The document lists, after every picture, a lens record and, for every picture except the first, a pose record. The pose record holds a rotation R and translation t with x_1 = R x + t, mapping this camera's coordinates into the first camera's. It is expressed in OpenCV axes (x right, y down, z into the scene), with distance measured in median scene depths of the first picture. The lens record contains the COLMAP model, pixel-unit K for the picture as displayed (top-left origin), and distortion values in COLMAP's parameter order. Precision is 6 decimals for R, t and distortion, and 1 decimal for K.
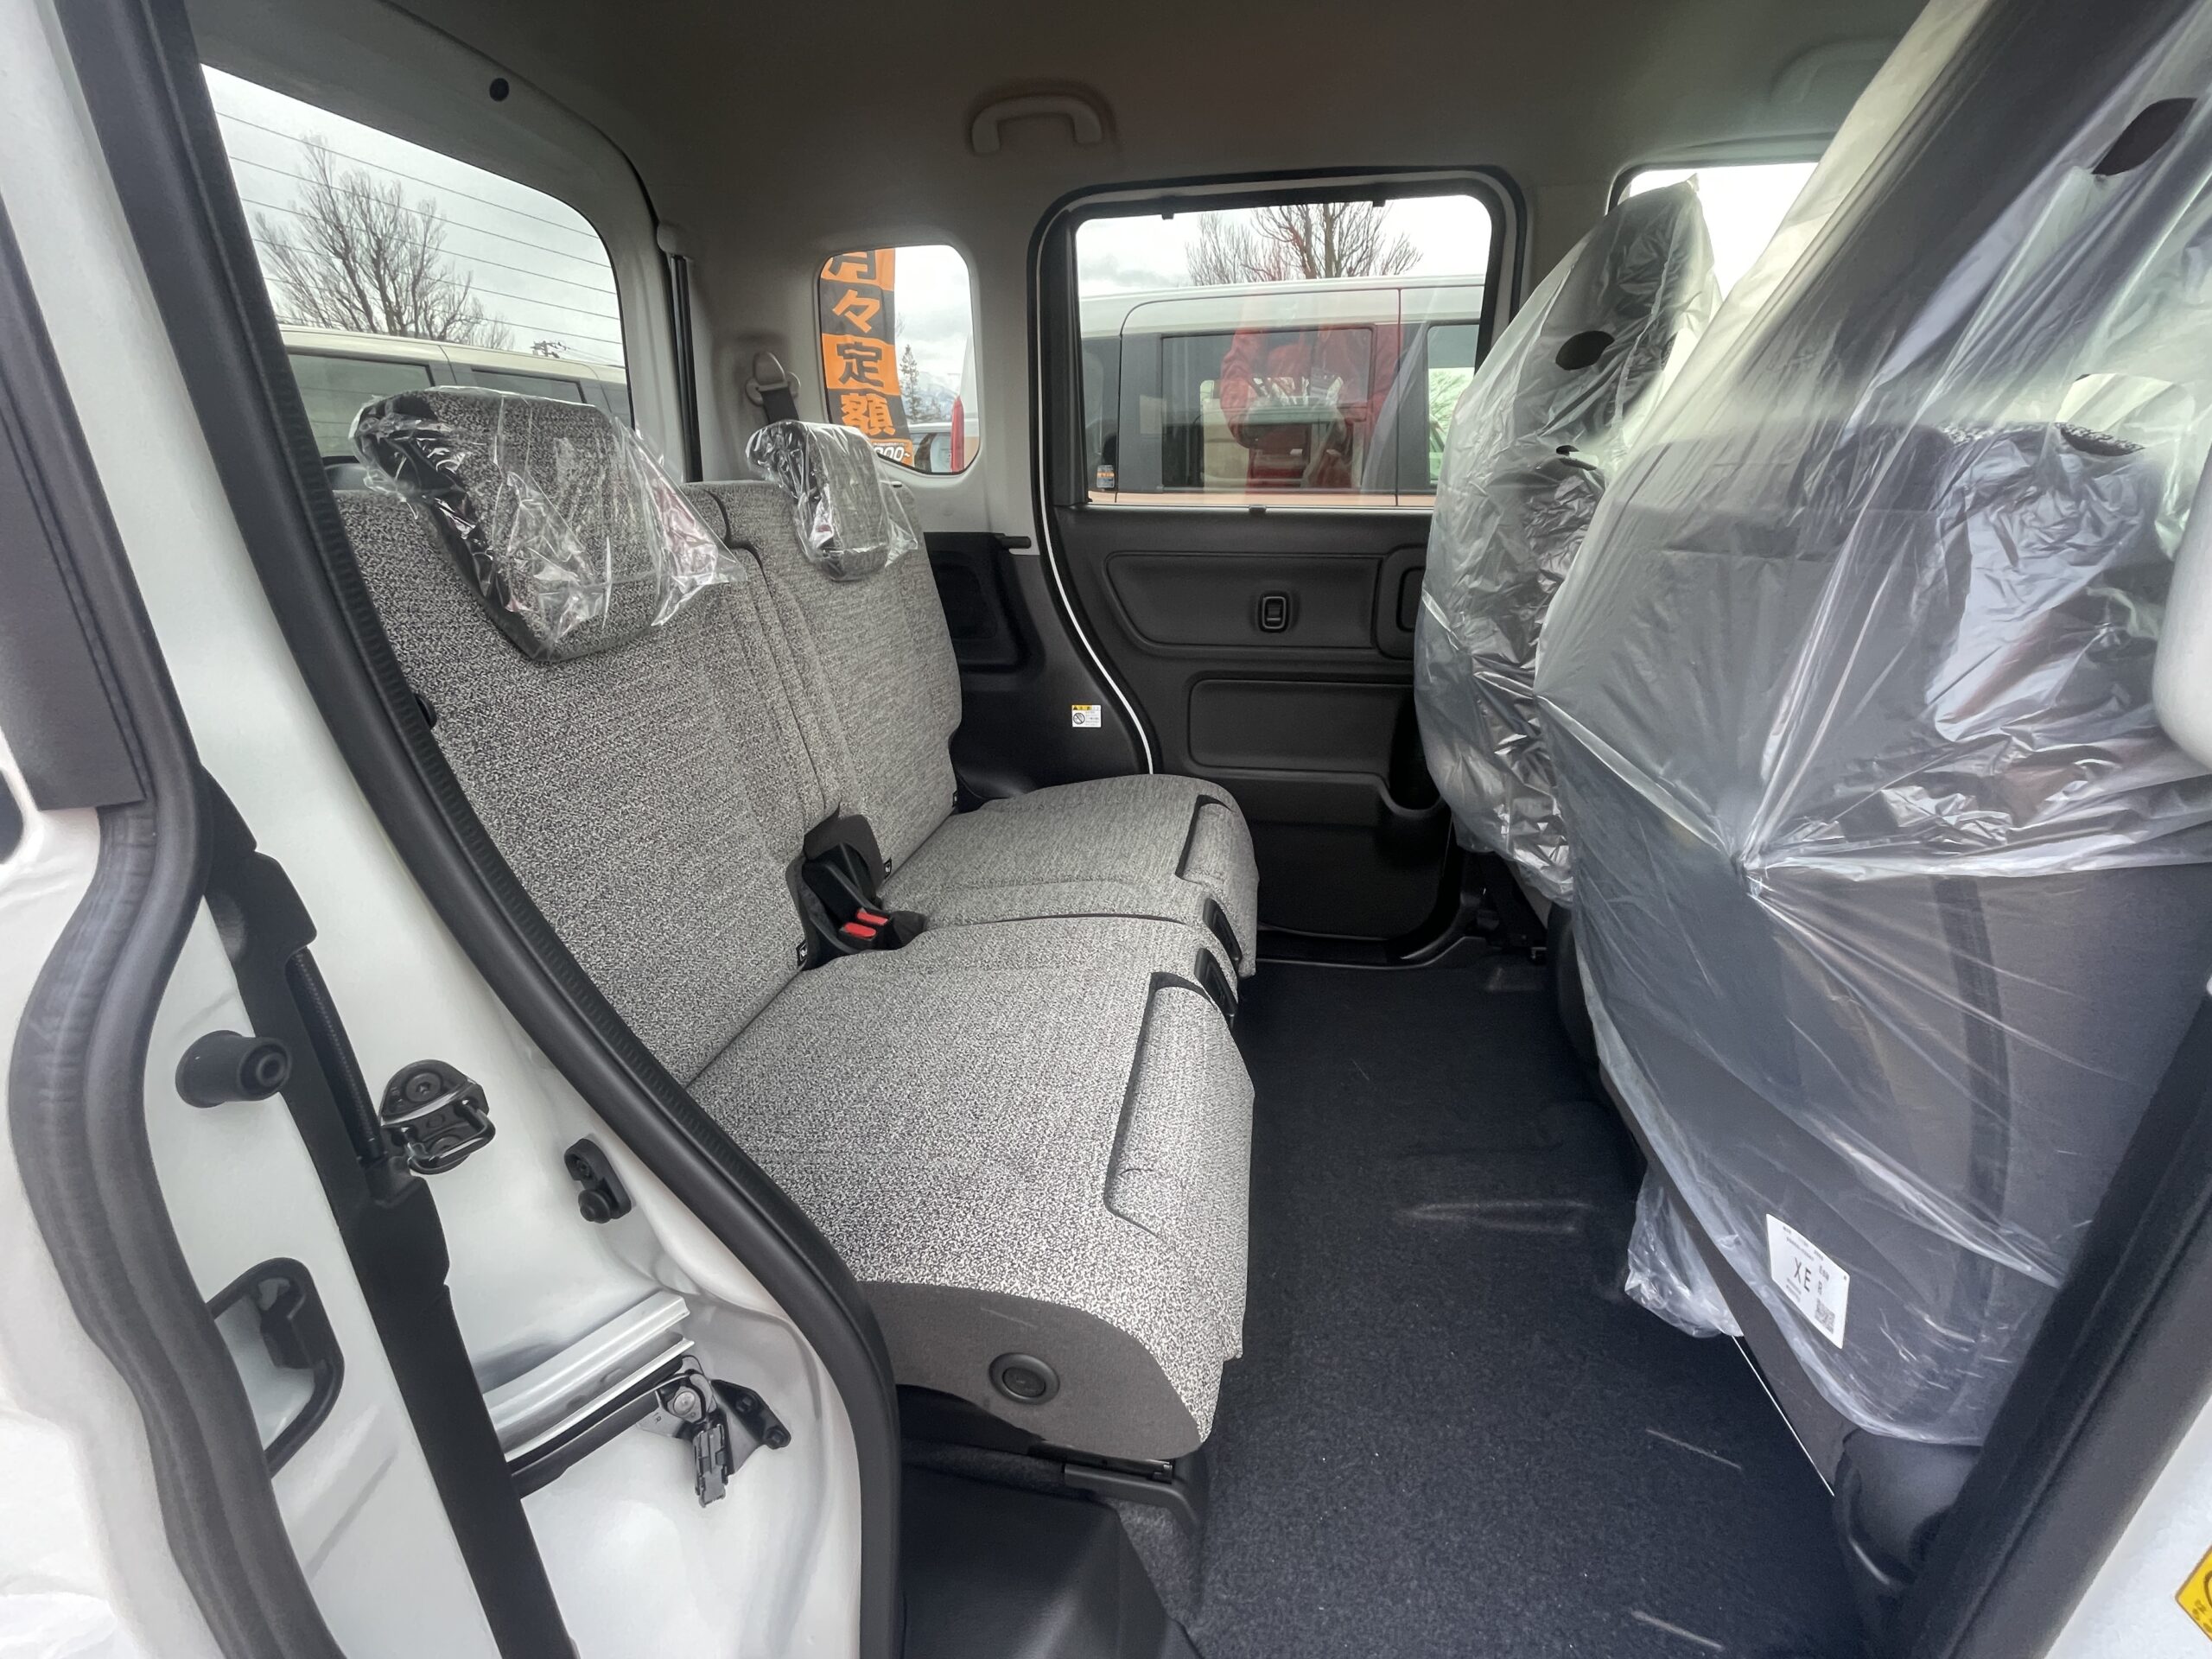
lens RADIAL K [[884.3, 0, 1104.0], [0, 884.3, 835.8], [0, 0, 1]] dist [-0.004136, 0.000201]
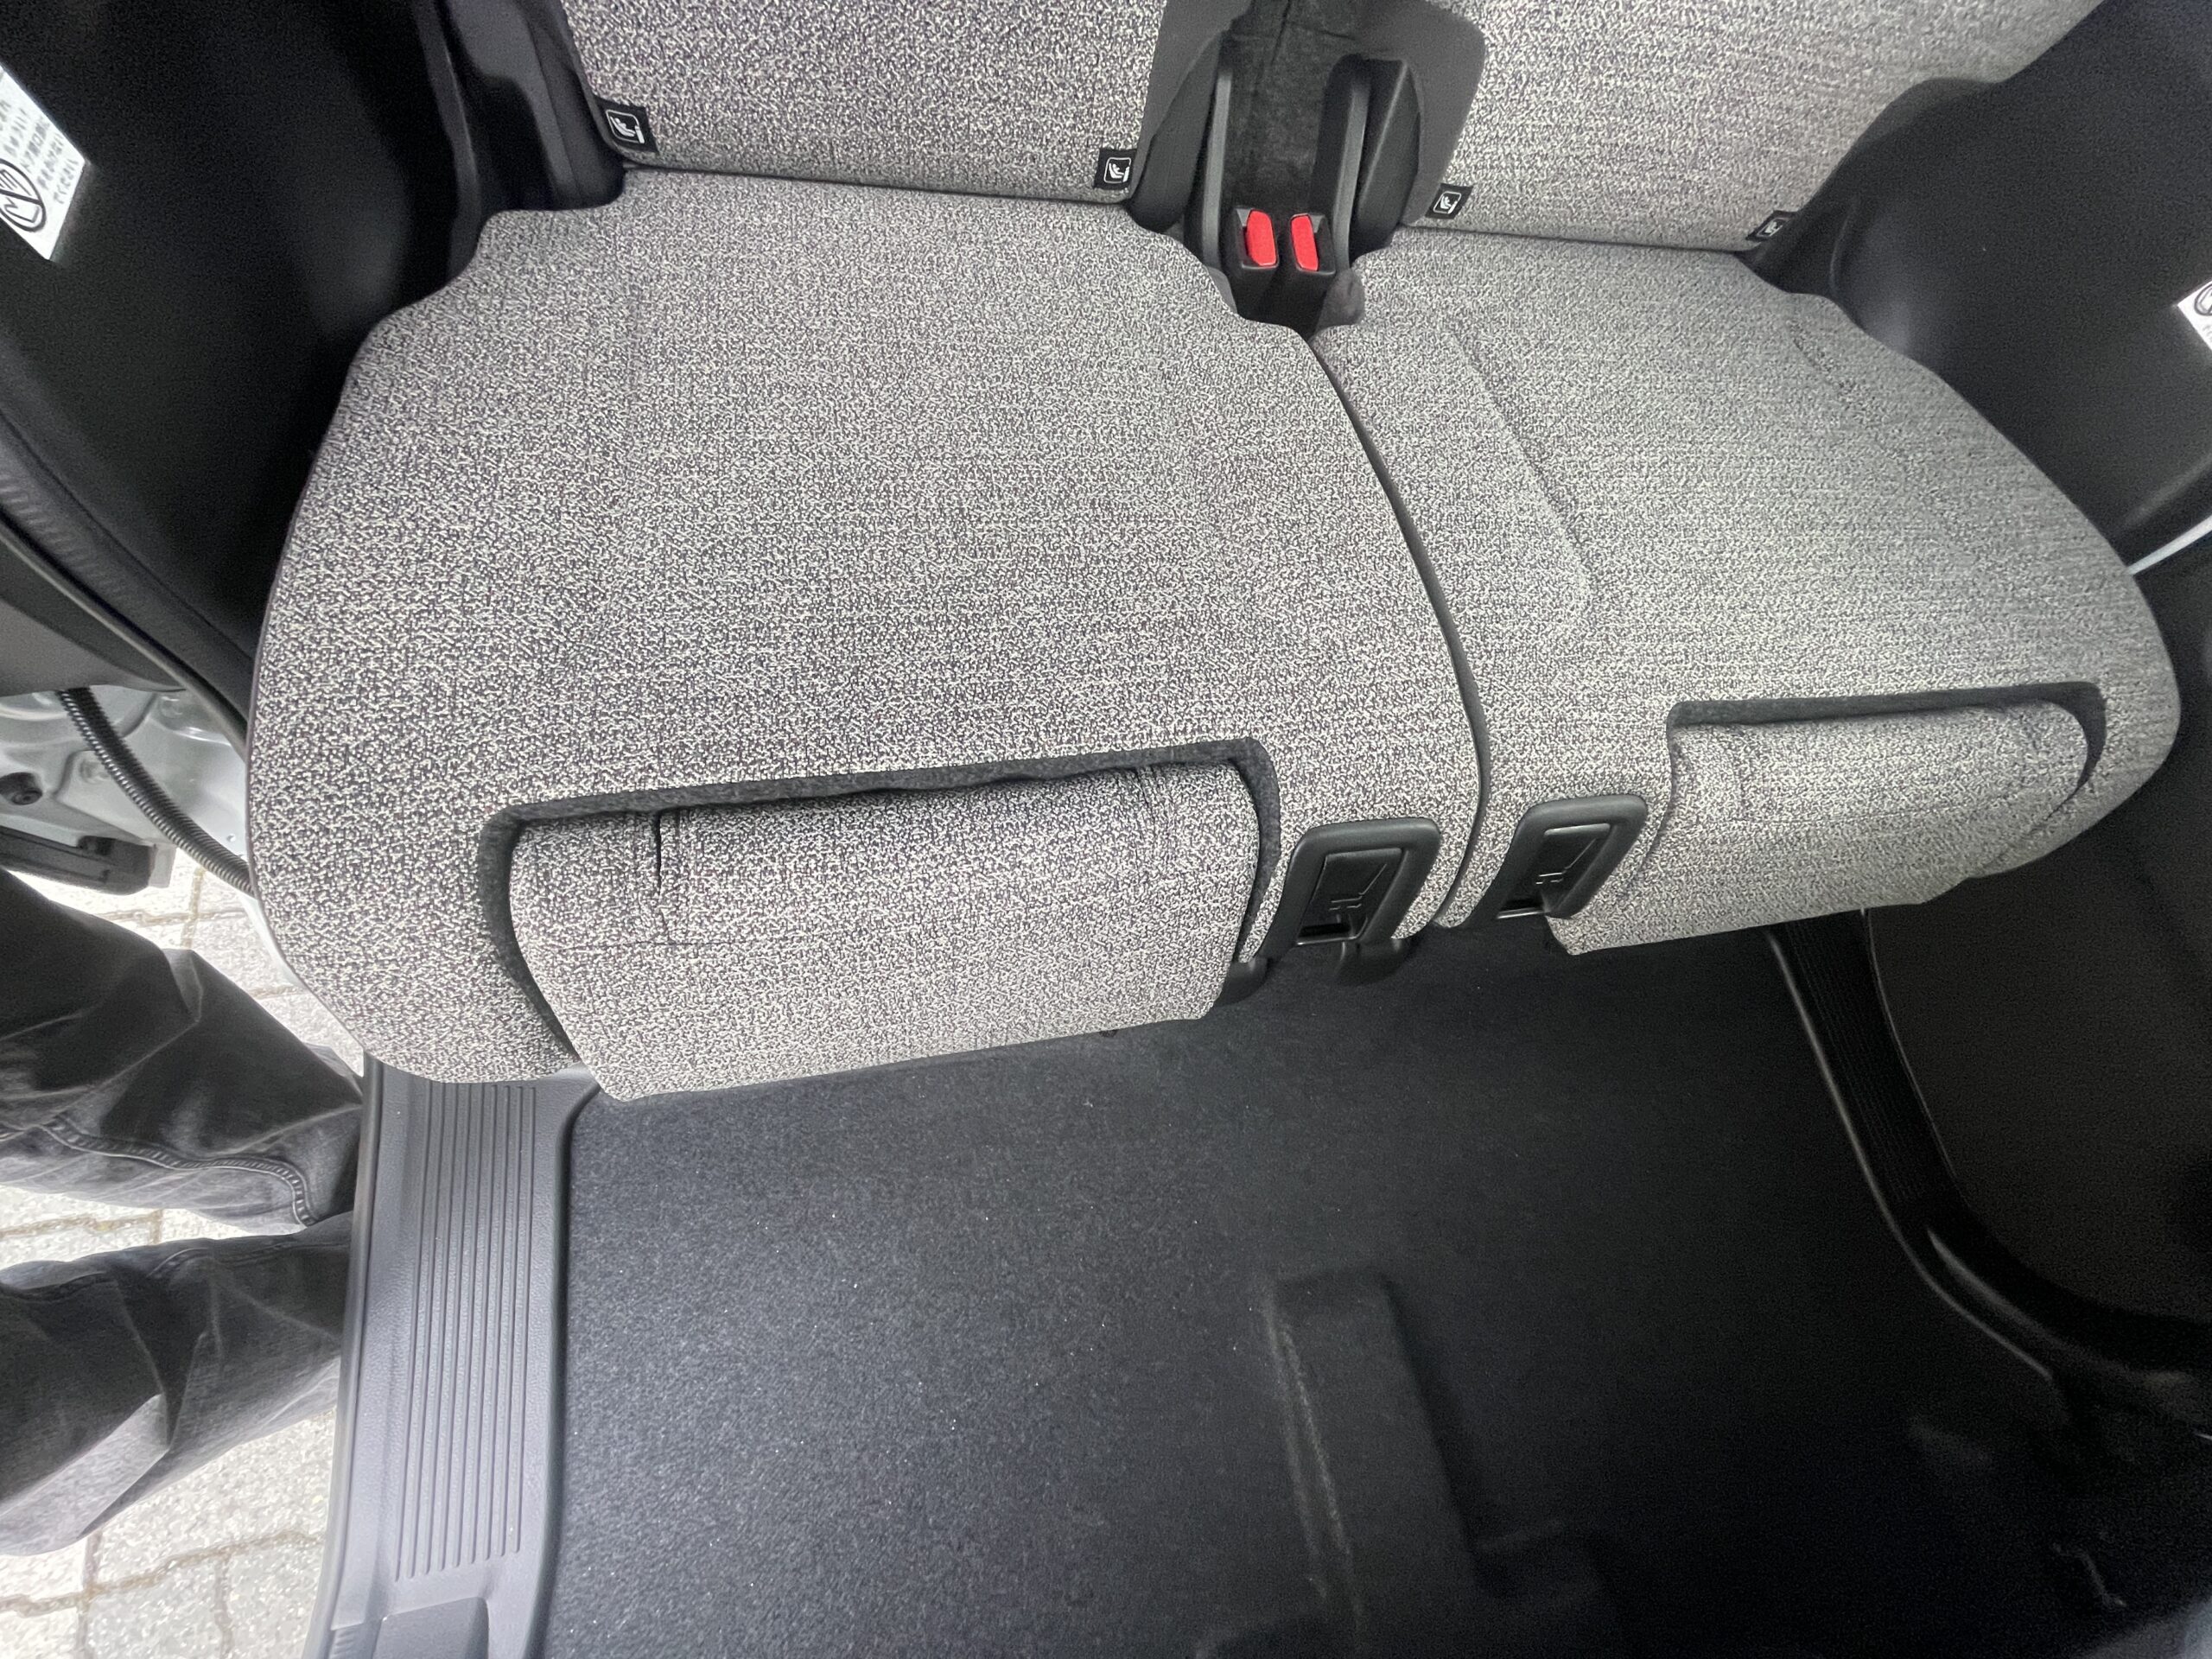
lens RADIAL K [[884.3, 0, 1110.6], [0, 884.3, 844.2], [0, 0, 1]] dist [-0.004136, 0.000201]
pose [[0.331066, 0.912517, -0.240225, 0.158344], [-0.529650, 0.390400, 0.753033, -0.105651], [0.780939, -0.122069, 0.612562, 0.555730]]
